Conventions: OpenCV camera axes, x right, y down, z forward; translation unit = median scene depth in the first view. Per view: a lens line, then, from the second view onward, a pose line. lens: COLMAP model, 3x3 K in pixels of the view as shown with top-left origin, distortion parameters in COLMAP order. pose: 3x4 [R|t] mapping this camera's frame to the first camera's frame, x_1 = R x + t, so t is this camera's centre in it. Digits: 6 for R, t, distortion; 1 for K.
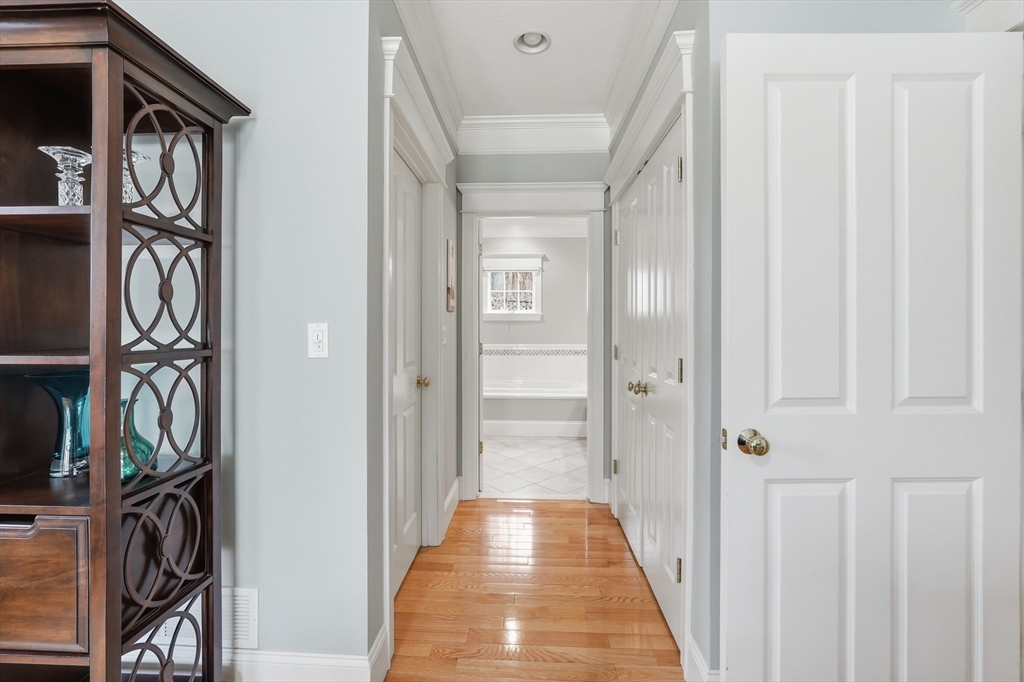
lens RADIAL K [[436.9, 0, 511.8], [0, 436.9, 335.8], [0, 0, 1]] dist [0.010714, -0.000113]
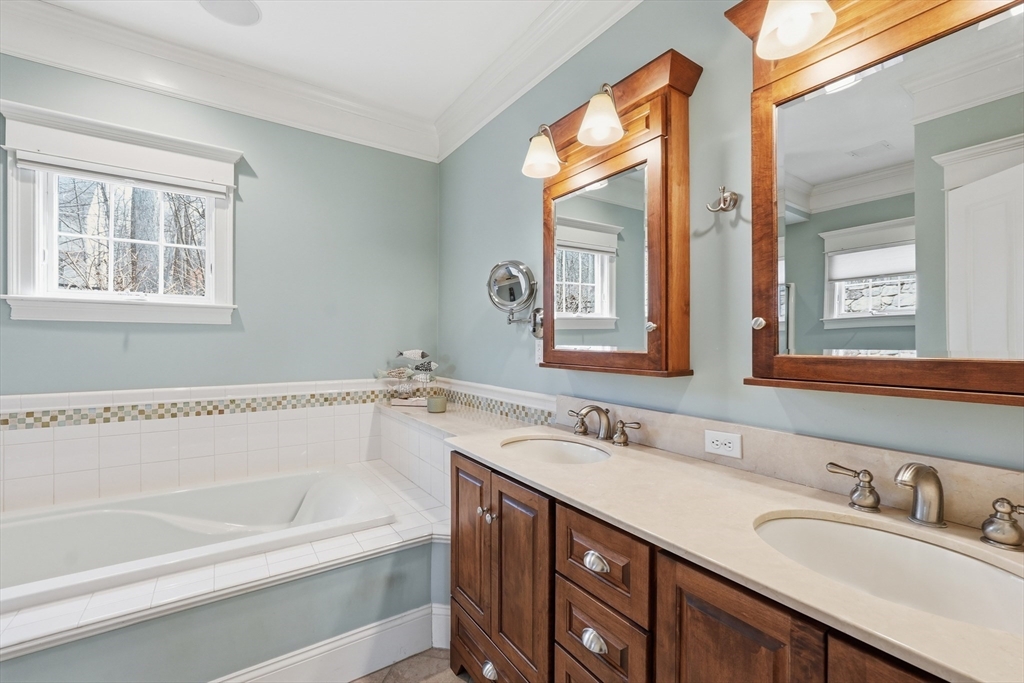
lens RADIAL K [[436.9, 0, 507.8], [0, 436.9, 340.3], [0, 0, 1]] dist [0.010714, -0.000113]
pose [[0.799747, 0.002506, 0.600332, 0.028977], [0.000034, 0.999991, -0.004220, -0.018862], [-0.600337, 0.003396, 0.799740, 0.540283]]
